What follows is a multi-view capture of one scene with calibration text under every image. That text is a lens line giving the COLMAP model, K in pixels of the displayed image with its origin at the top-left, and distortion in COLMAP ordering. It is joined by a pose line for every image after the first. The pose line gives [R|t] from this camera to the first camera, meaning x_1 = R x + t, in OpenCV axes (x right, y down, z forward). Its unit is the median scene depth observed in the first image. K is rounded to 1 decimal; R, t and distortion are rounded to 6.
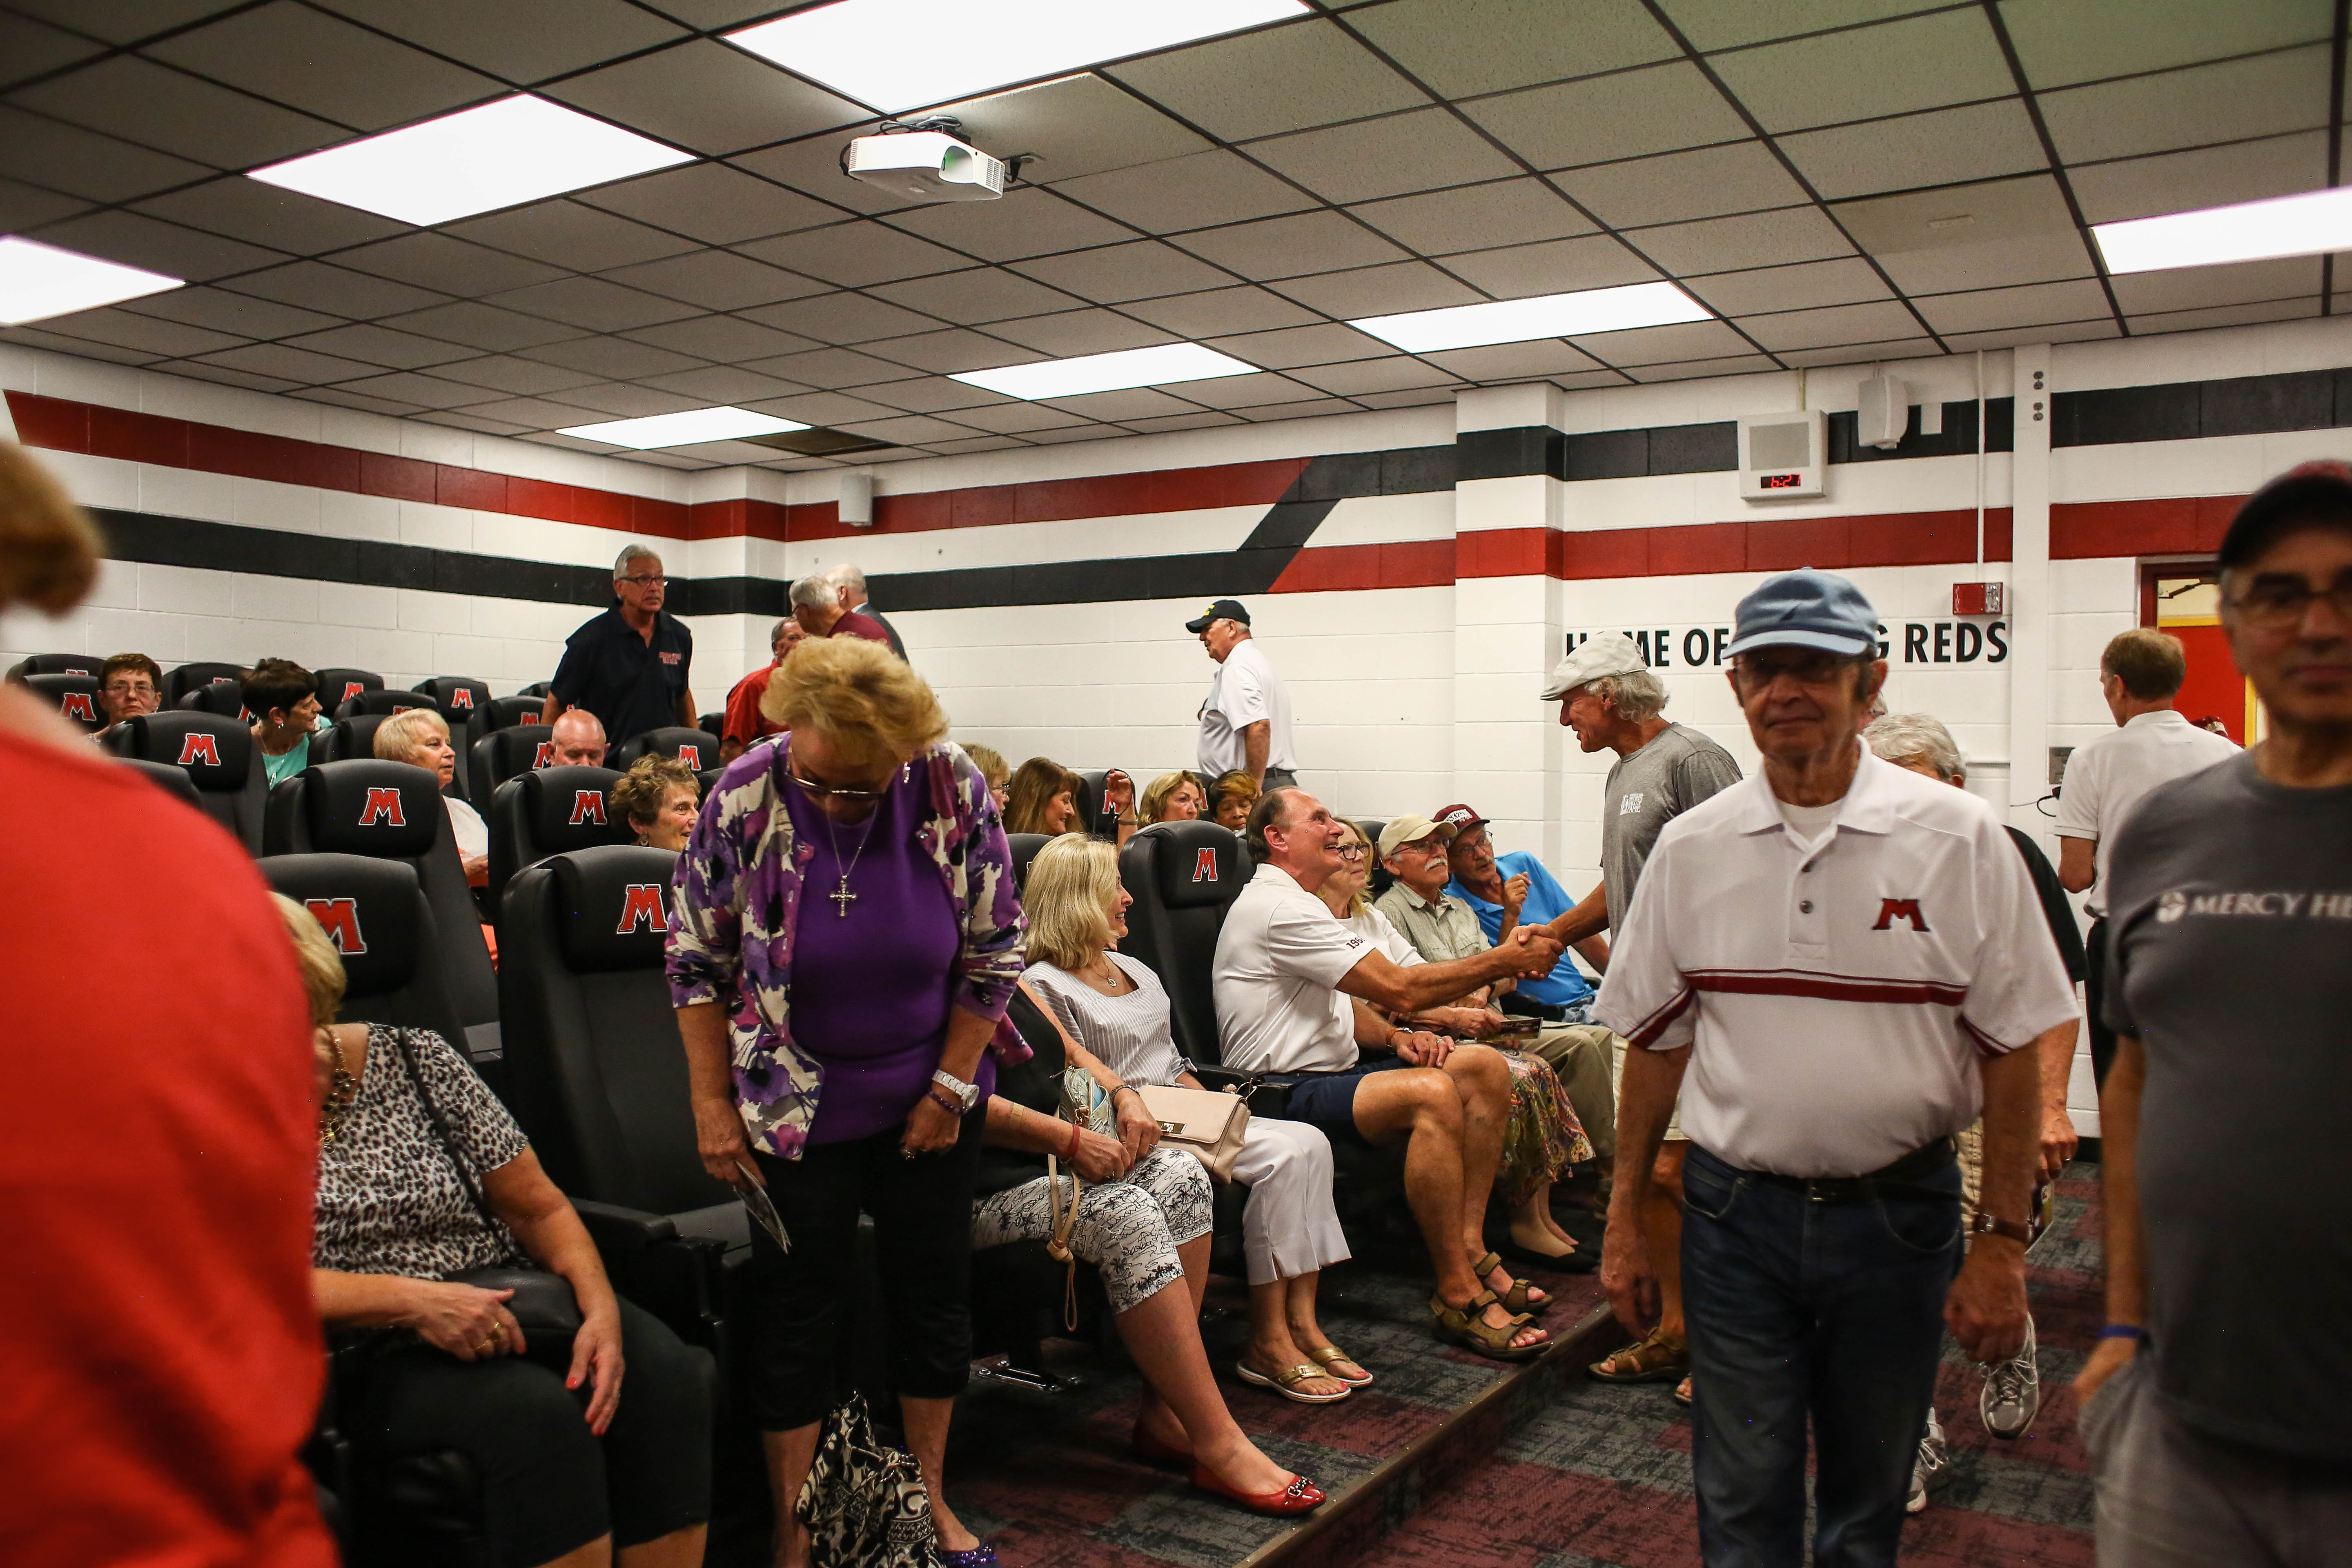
lens RADIAL K [[1887.4, 0, 1177.0], [0, 1887.4, 779.7], [0, 0, 1]] dist [0.005118, -0.016089]
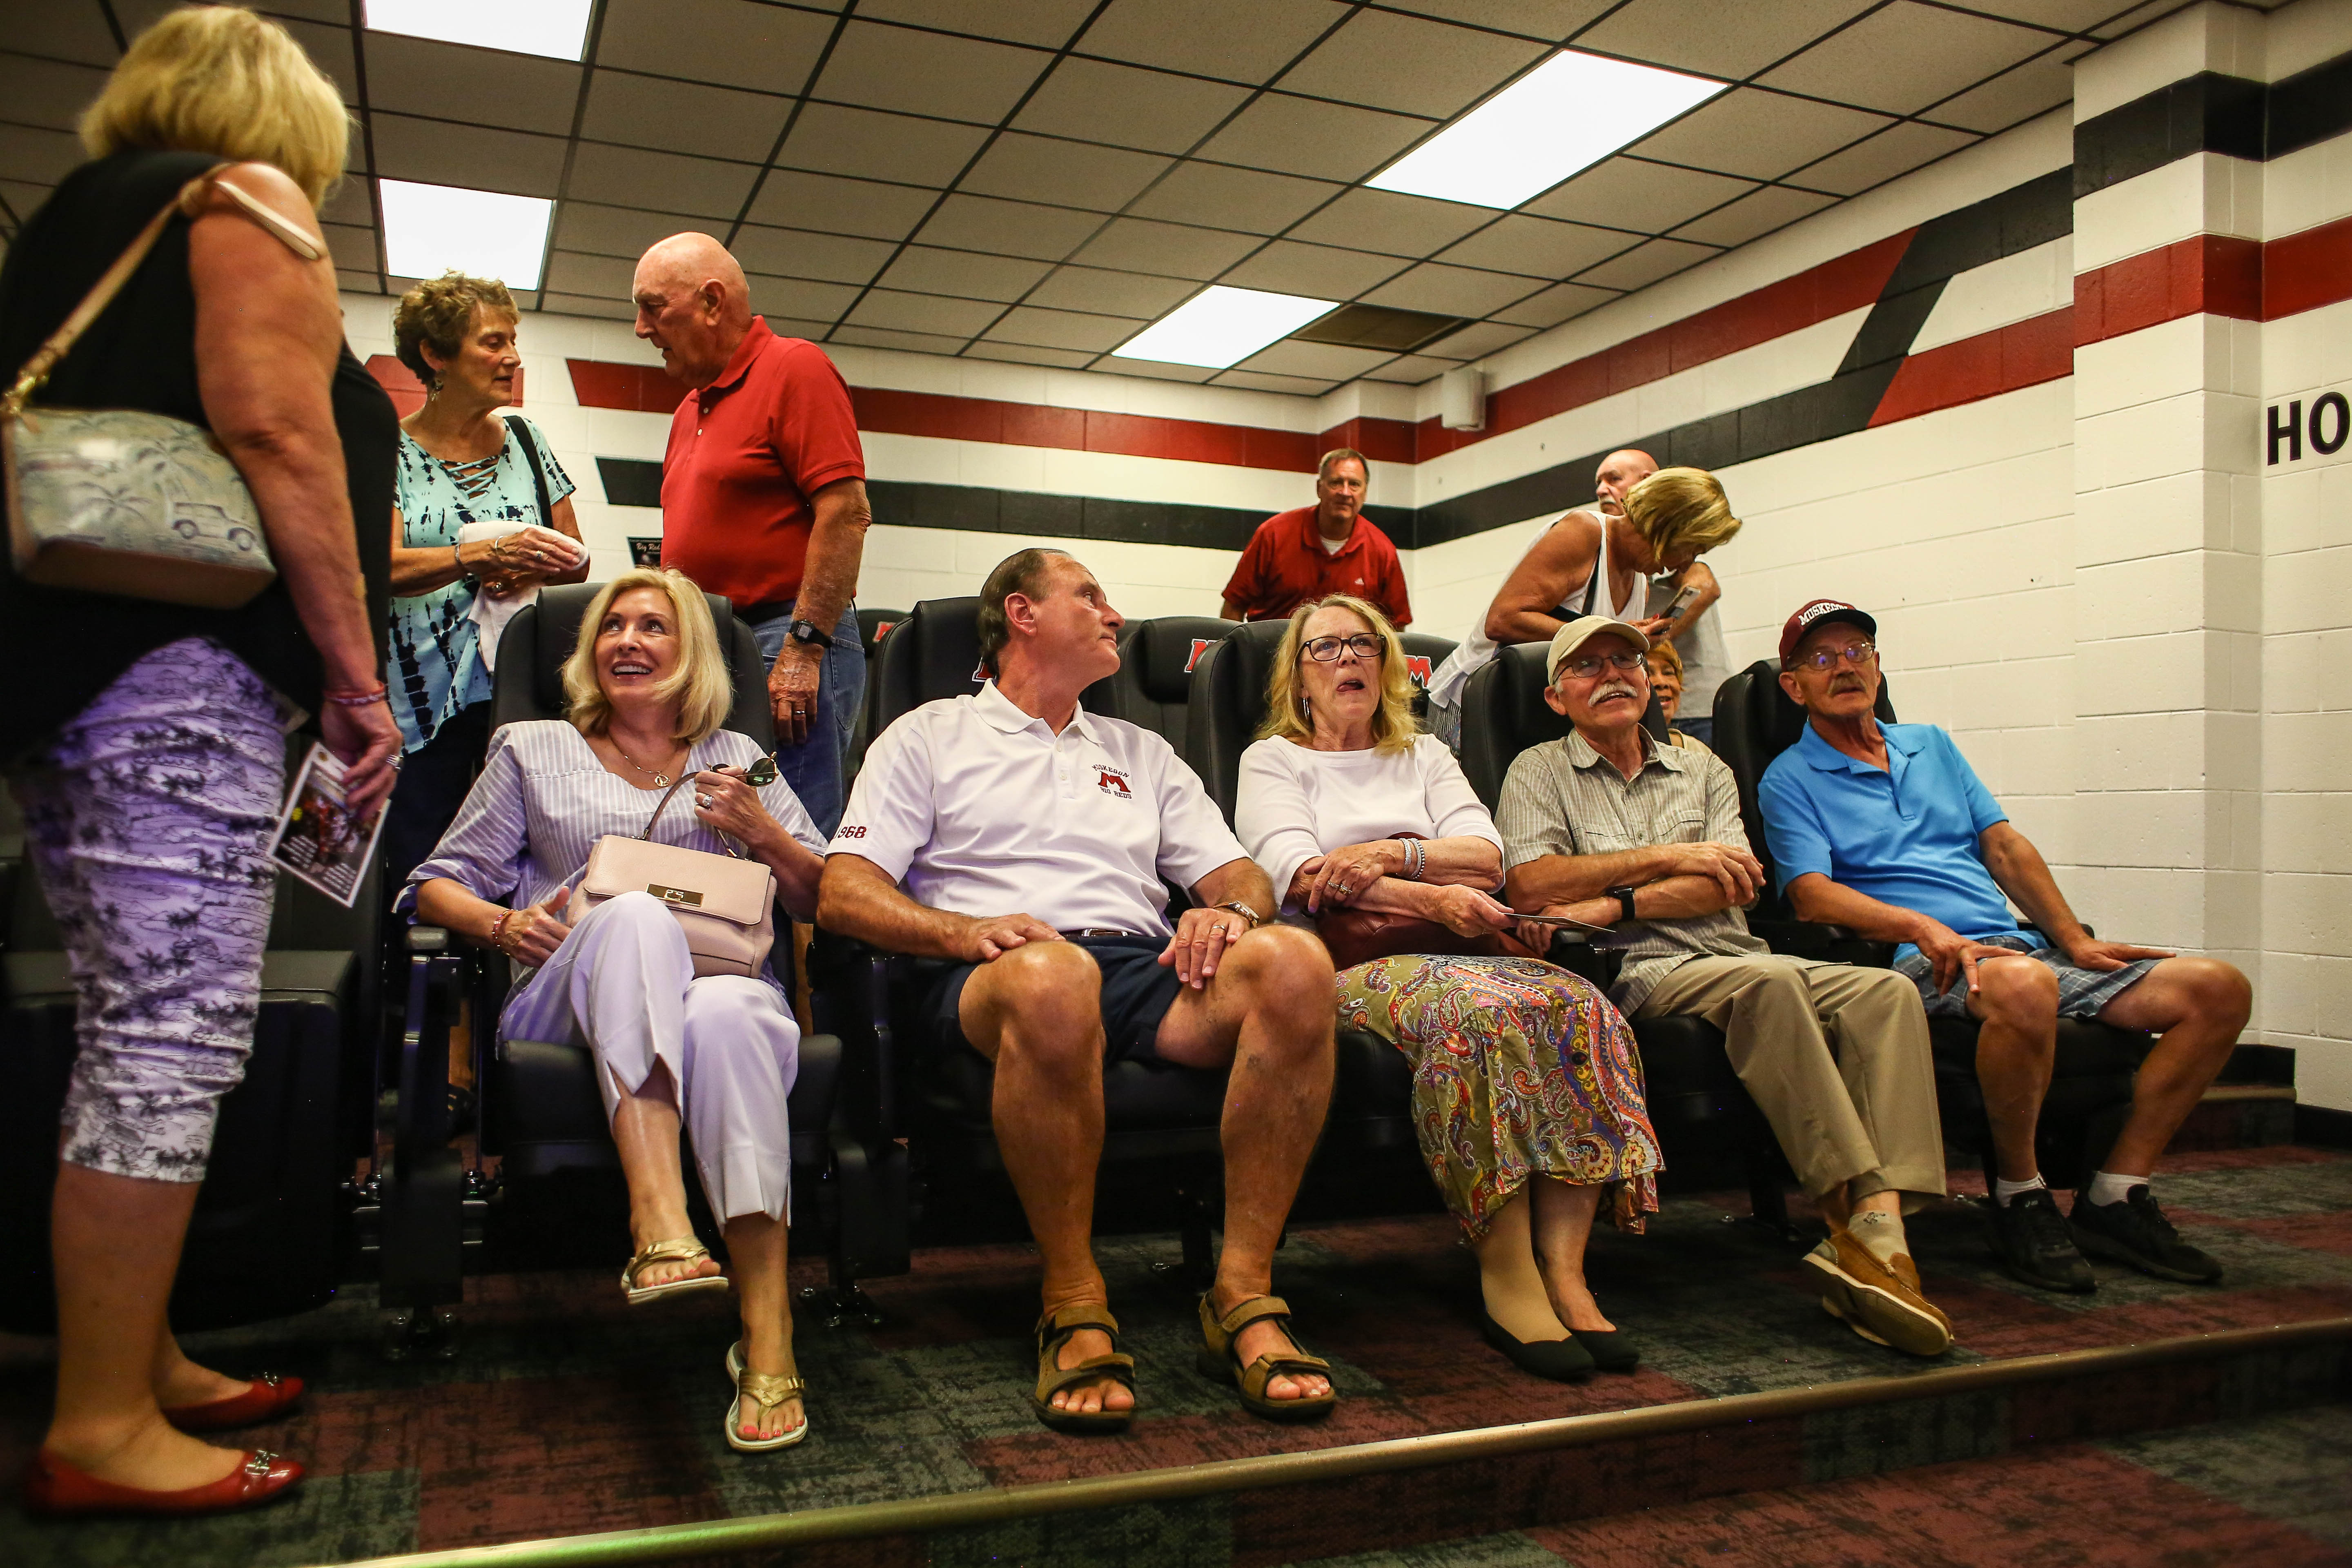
lens RADIAL K [[1887.4, 0, 1176.6], [0, 1887.4, 801.0], [0, 0, 1]] dist [0.005118, -0.016089]
pose [[0.823861, -0.006294, -0.566756, 0.232458], [-0.007554, 0.999728, -0.022083, 0.059208], [0.566741, 0.022475, 0.823590, 0.262073]]
